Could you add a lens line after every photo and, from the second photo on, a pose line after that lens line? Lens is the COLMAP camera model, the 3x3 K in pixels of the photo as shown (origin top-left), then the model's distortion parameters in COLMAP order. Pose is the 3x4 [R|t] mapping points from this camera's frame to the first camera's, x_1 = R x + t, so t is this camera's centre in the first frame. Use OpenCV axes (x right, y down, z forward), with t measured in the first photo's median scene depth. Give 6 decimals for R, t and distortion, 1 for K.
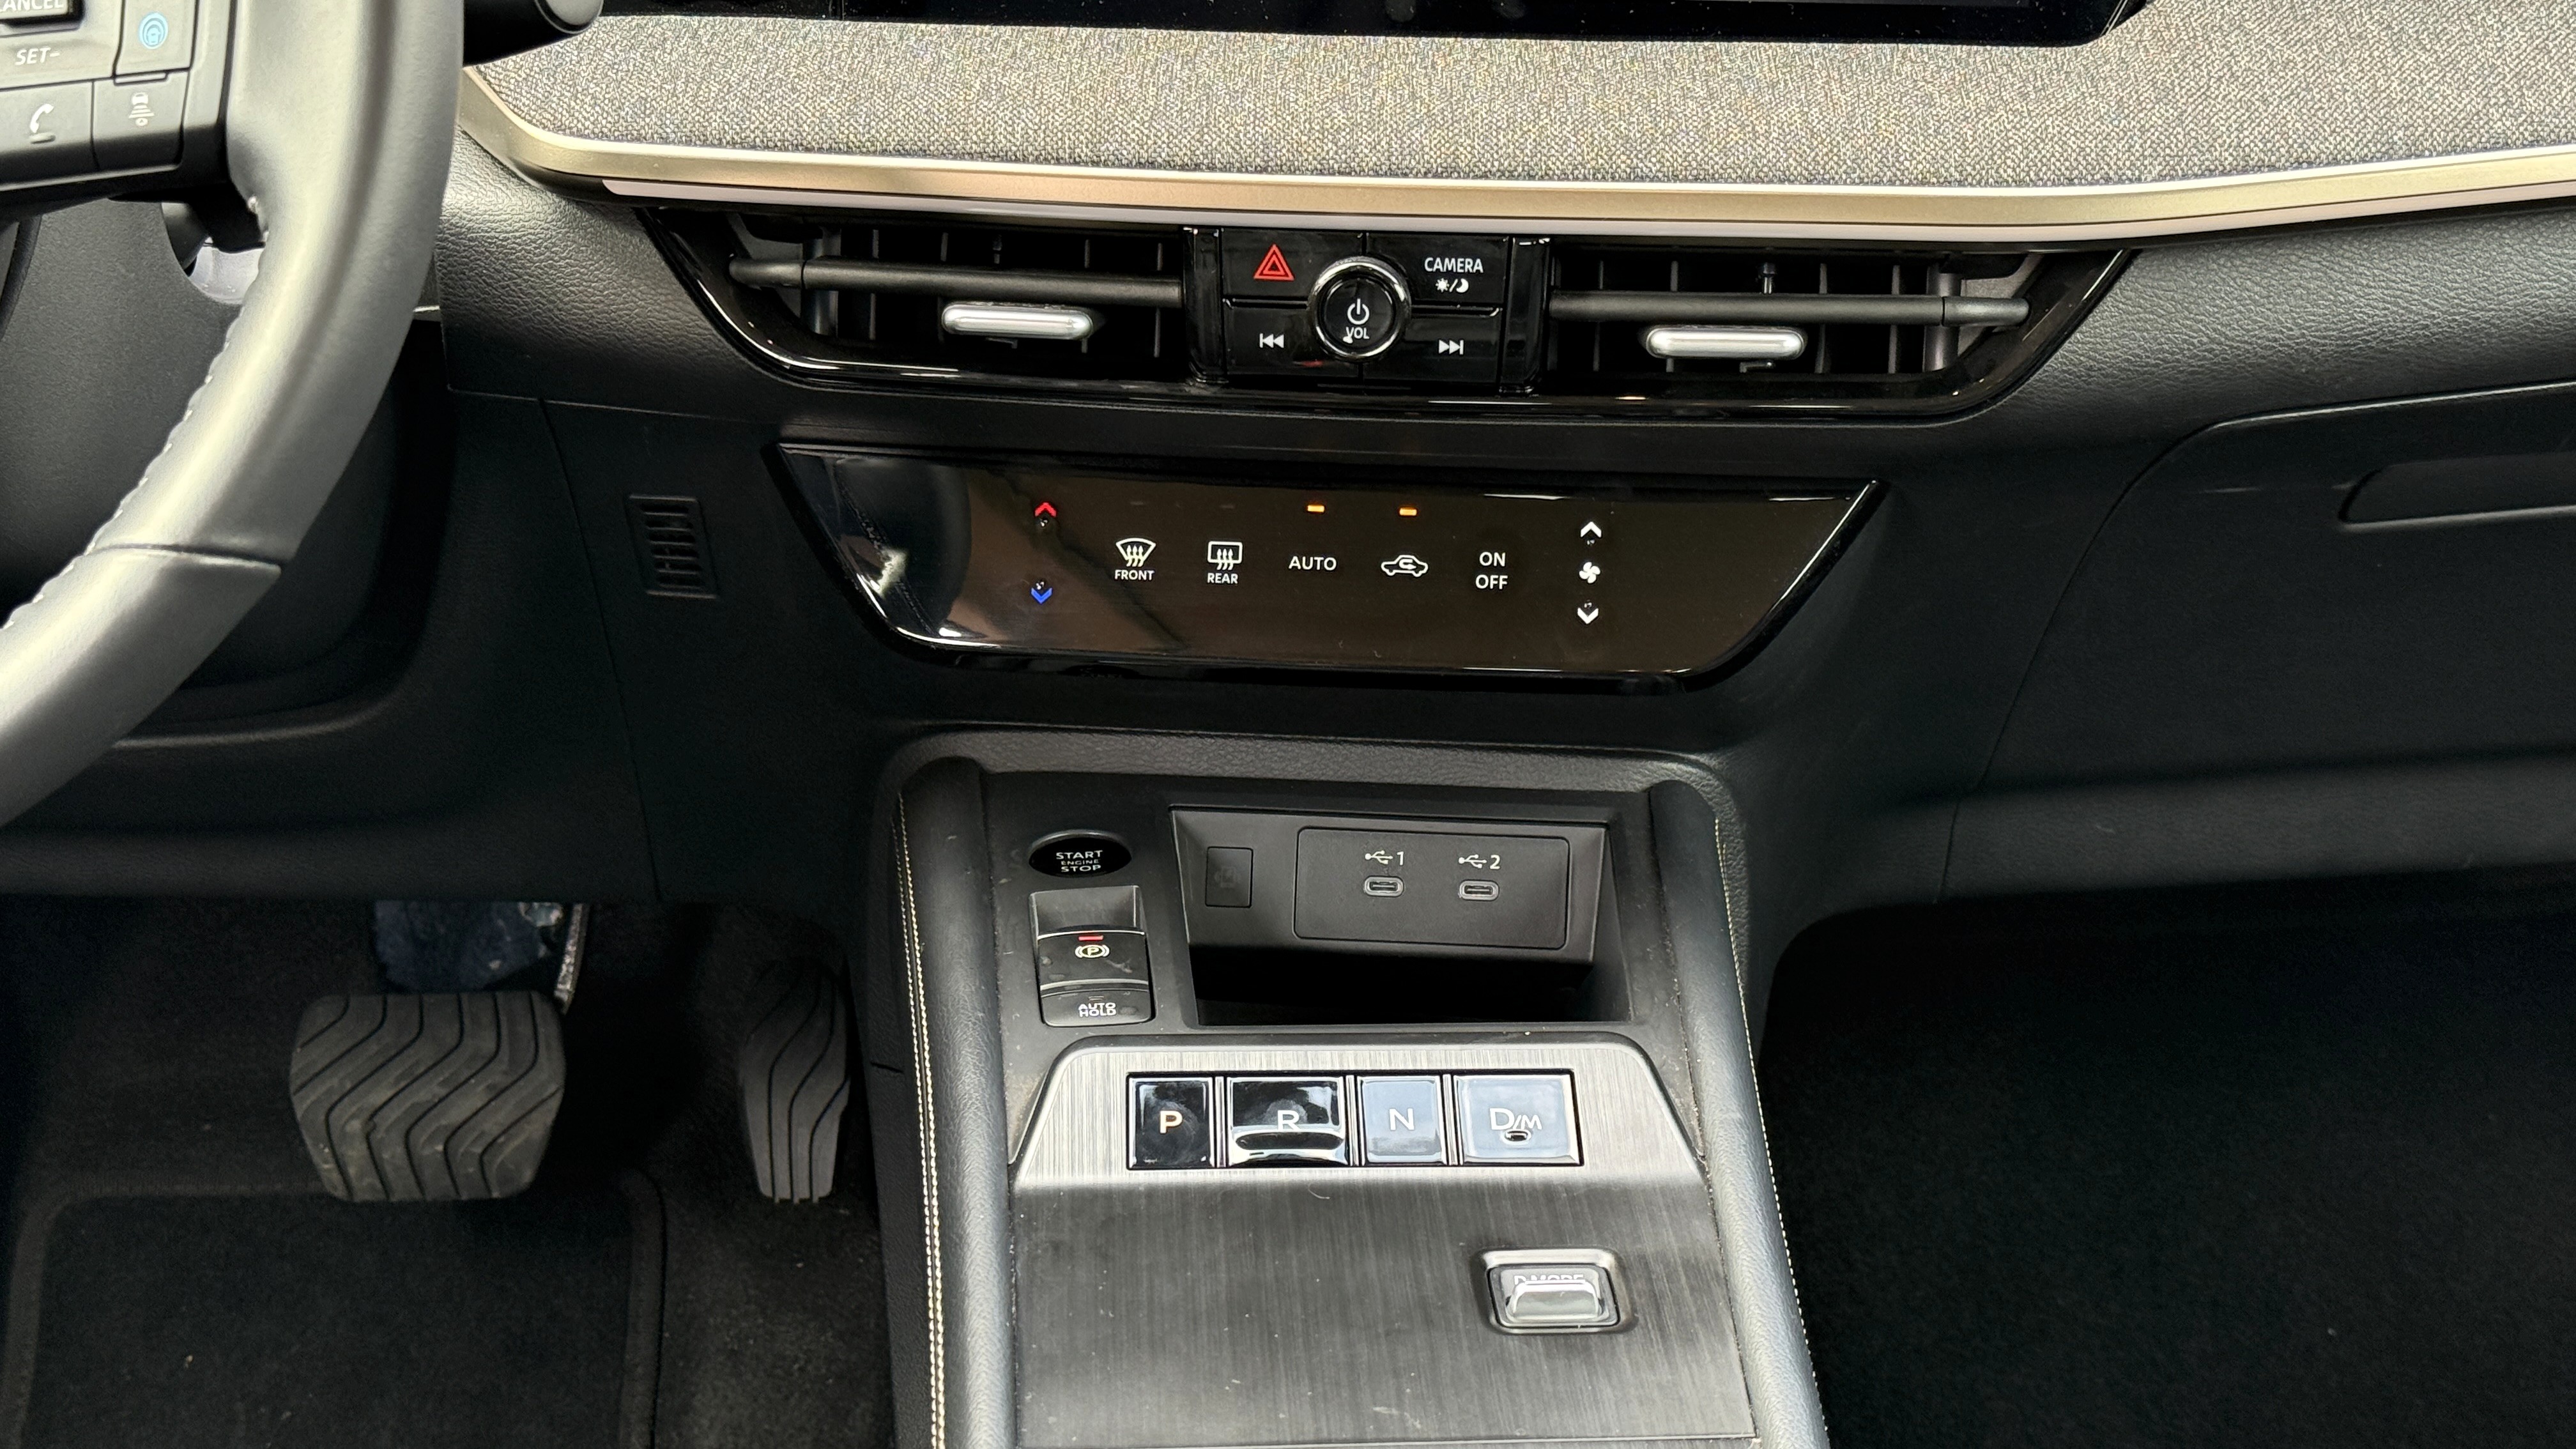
lens RADIAL K [[3493.0, 0, 1288.0], [0, 3493.0, 724.5], [0, 0, 1]] dist [0.149329, -0.317534]
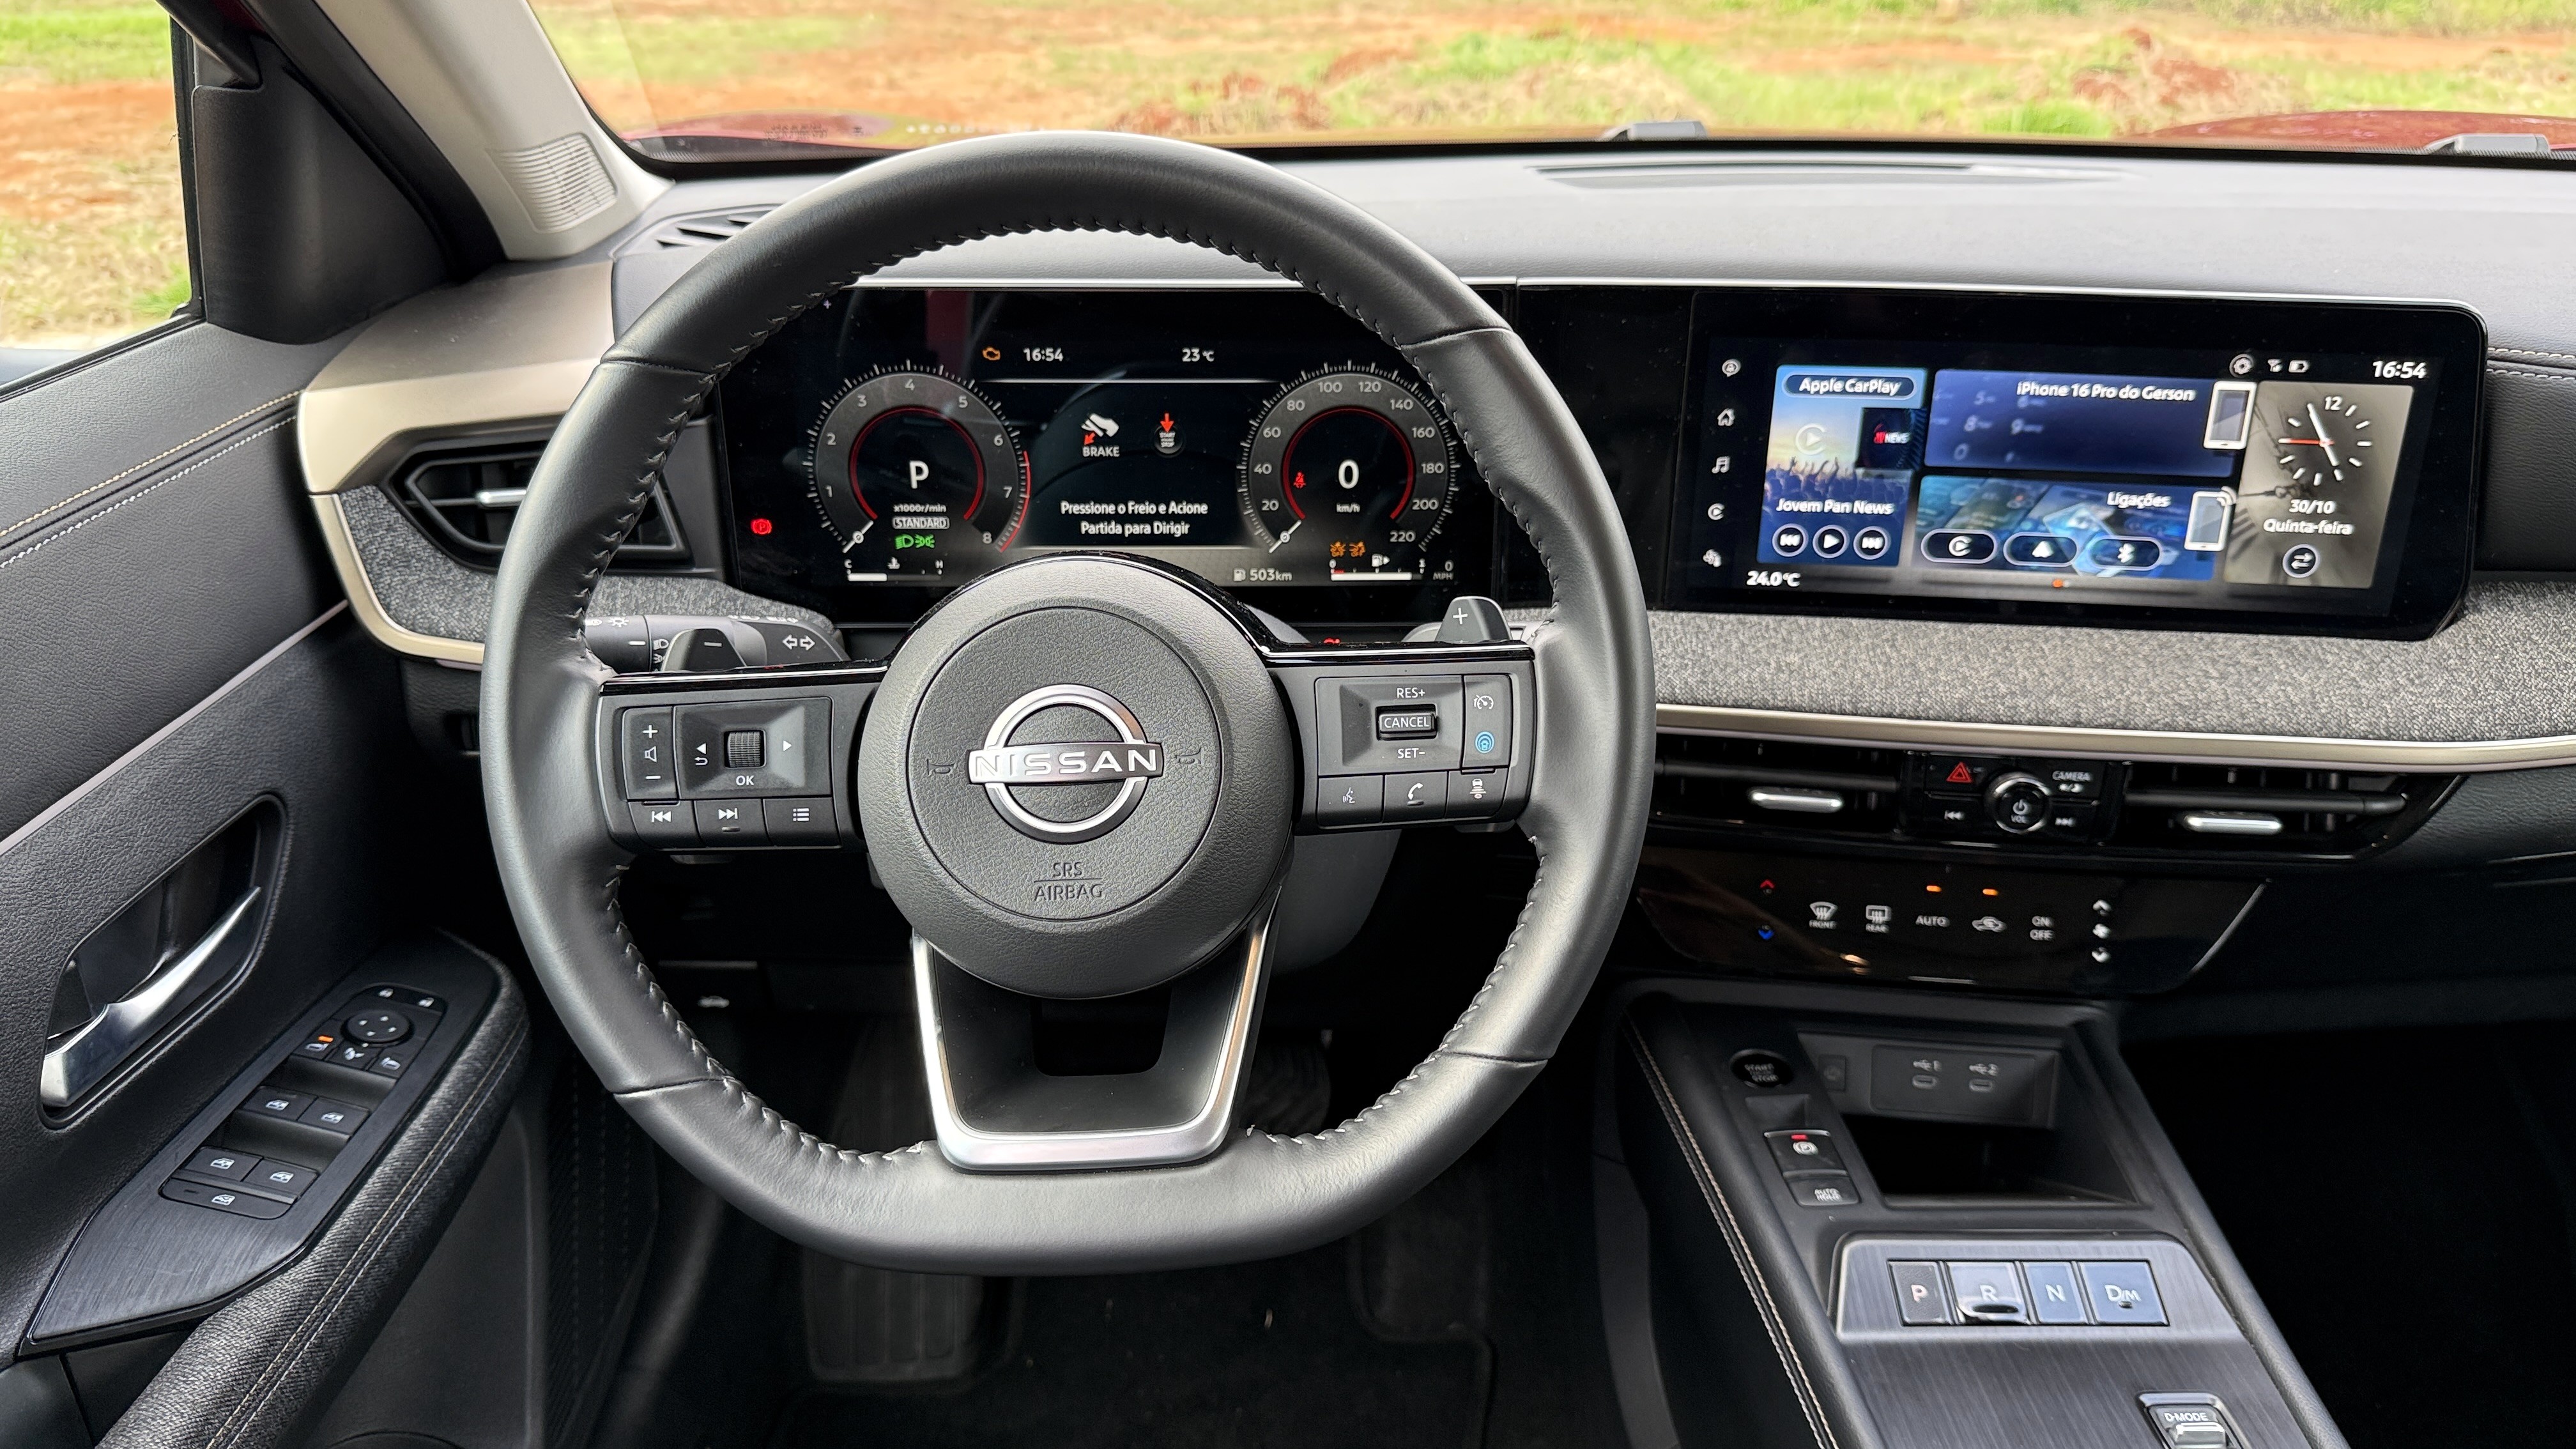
lens RADIAL K [[1790.6, 0, 1288.0], [0, 1790.6, 724.5], [0, 0, 1]] dist [0.016806, -0.064086]
pose [[0.998616, 0.008370, -0.051918, -0.280016], [-0.007487, 0.999824, 0.017187, -0.165092], [0.052053, -0.016774, 0.998503, 0.115129]]
